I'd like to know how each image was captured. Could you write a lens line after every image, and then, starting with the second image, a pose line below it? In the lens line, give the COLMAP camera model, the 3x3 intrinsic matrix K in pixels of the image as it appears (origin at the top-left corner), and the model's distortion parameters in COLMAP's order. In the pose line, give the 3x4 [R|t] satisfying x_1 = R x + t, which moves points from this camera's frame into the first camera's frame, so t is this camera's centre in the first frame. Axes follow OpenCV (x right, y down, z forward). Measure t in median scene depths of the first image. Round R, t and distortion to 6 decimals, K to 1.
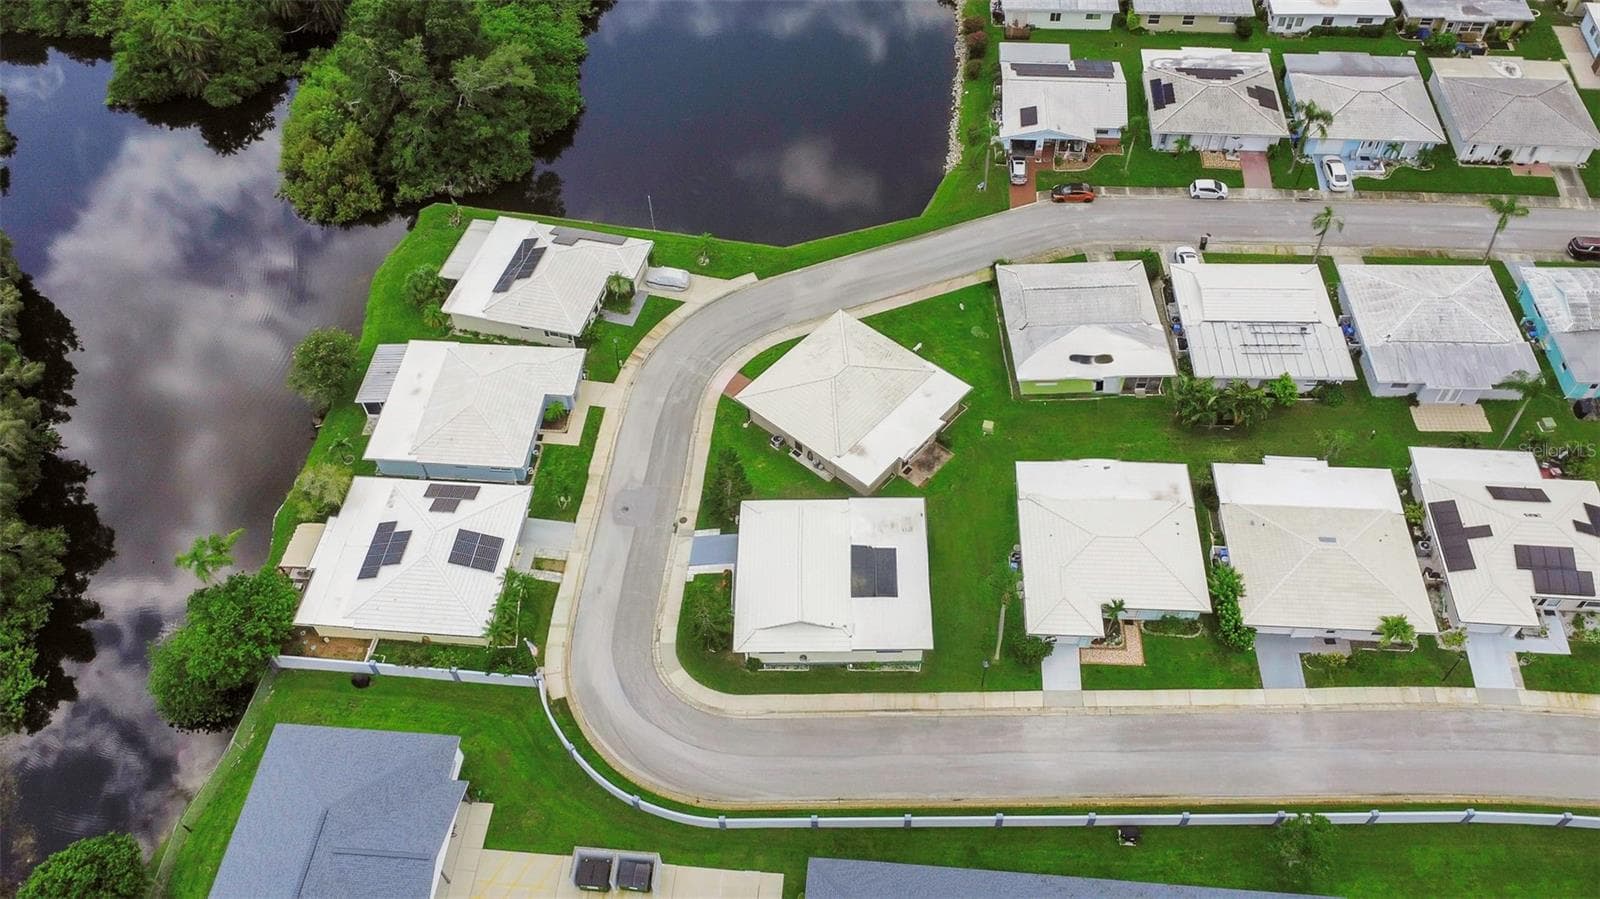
lens RADIAL K [[1203.2, 0, 800.0], [0, 1203.2, 449.5], [0, 0, 1]] dist [0.005817, -0.002110]
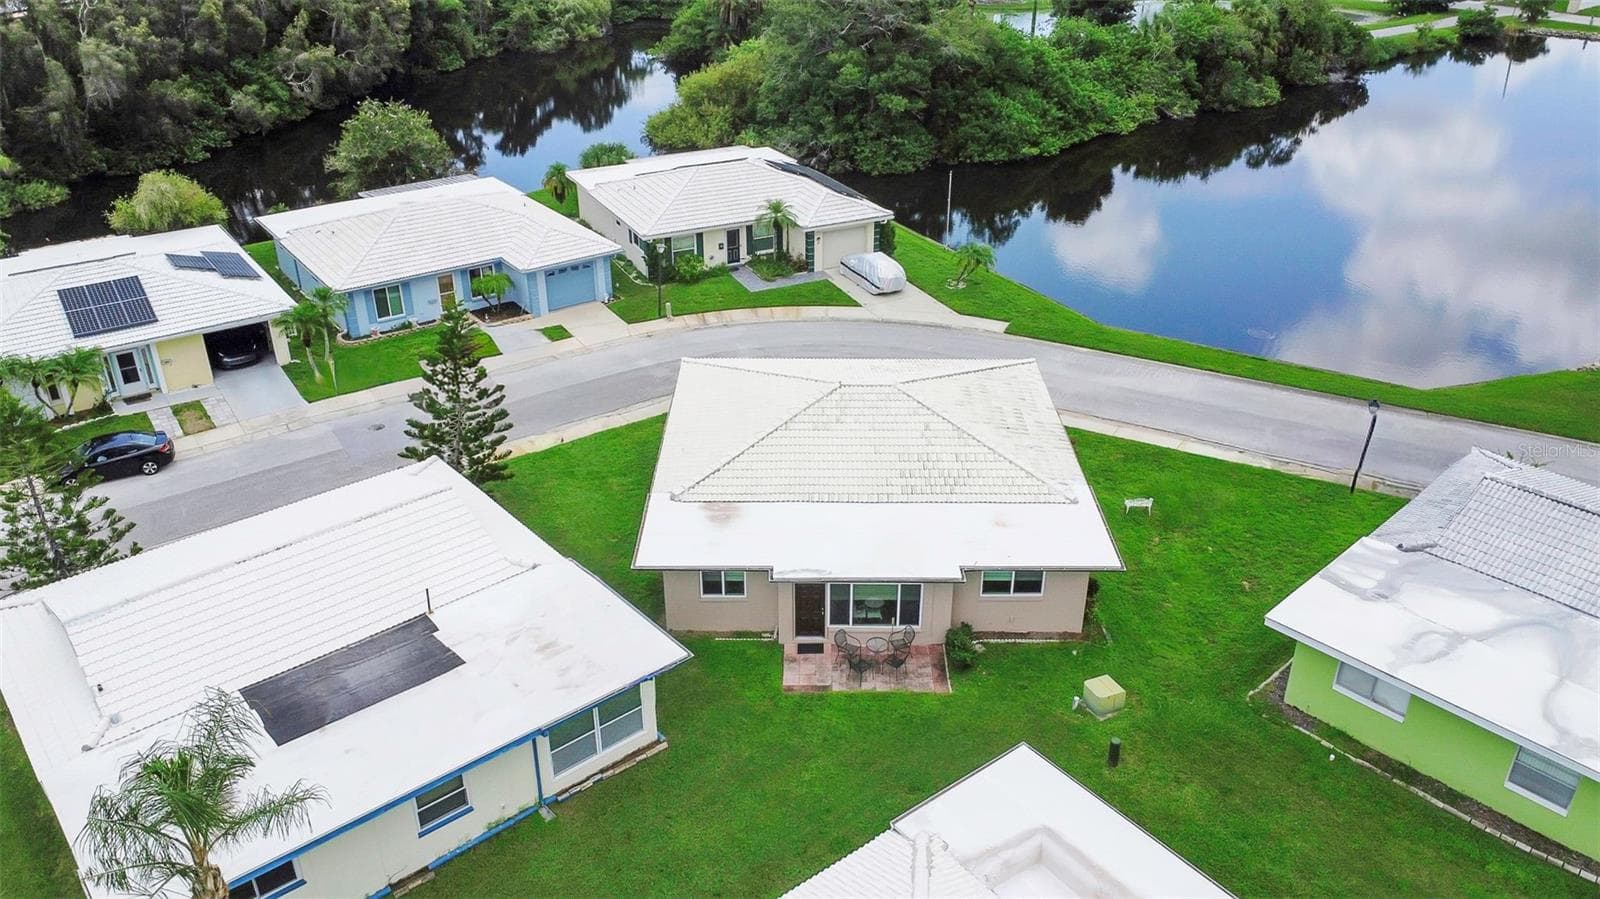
lens RADIAL K [[1203.2, 0, 800.0], [0, 1203.2, 449.5], [0, 0, 1]] dist [0.005817, -0.002110]
pose [[0.657707, 0.375322, -0.653112, 0.296801], [-0.596473, 0.789010, -0.147252, 0.025562], [0.460045, 0.486413, 0.742807, 0.712561]]
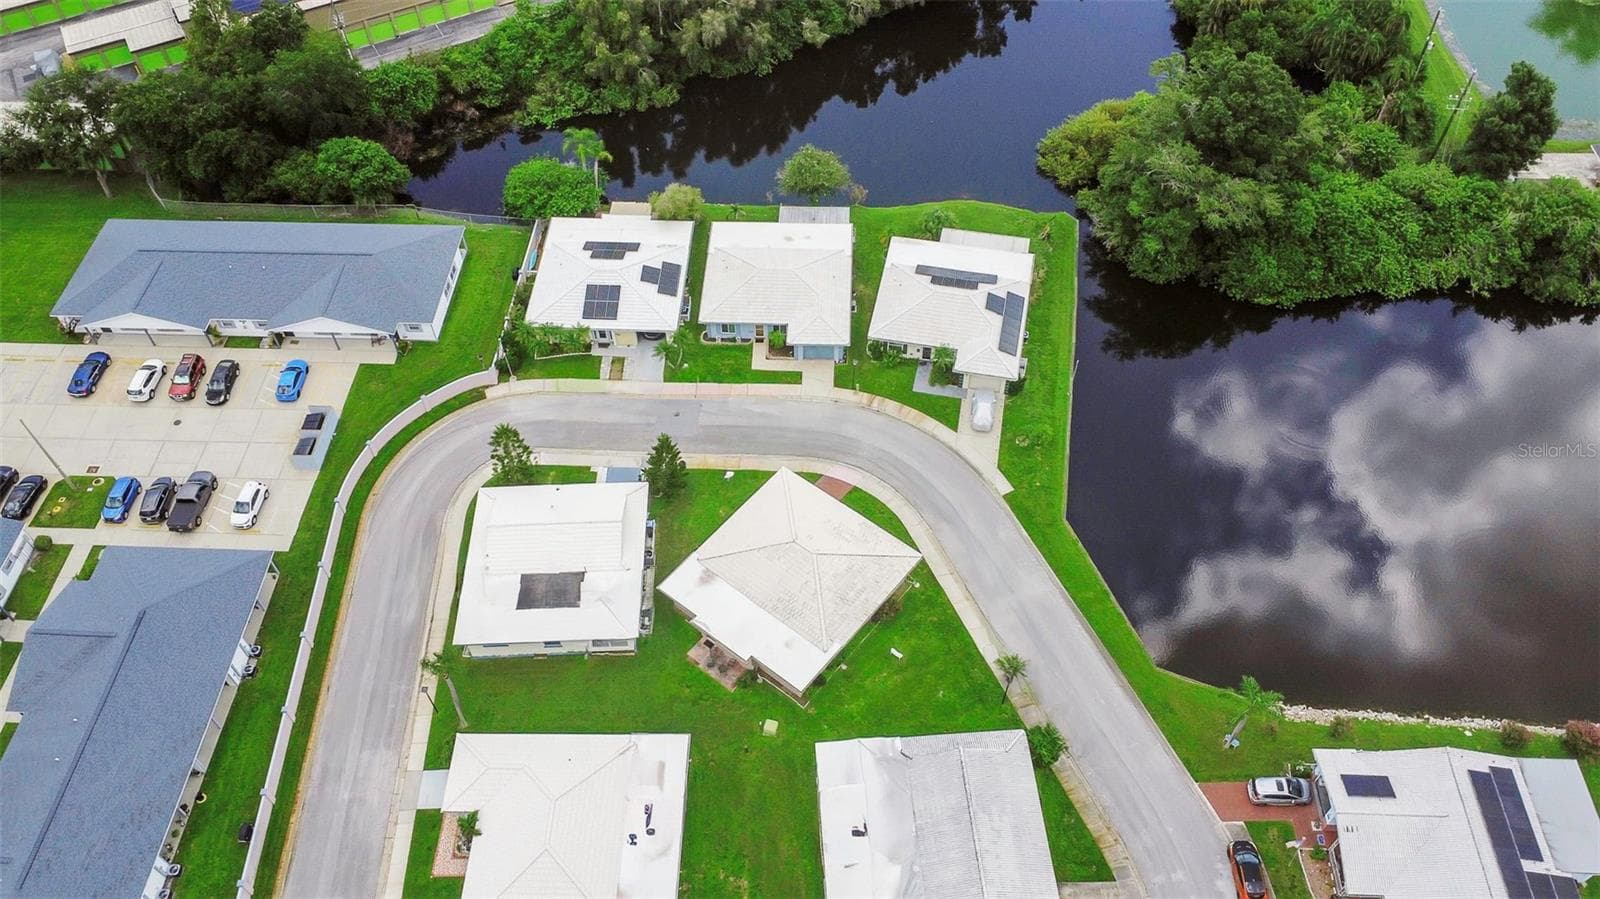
lens RADIAL K [[1203.2, 0, 800.0], [0, 1203.2, 449.5], [0, 0, 1]] dist [0.005817, -0.002110]
pose [[0.041903, 0.793184, -0.607538, 0.524872], [-0.768881, 0.413901, 0.487347, -0.534556], [0.638017, 0.446704, 0.627208, 0.417879]]
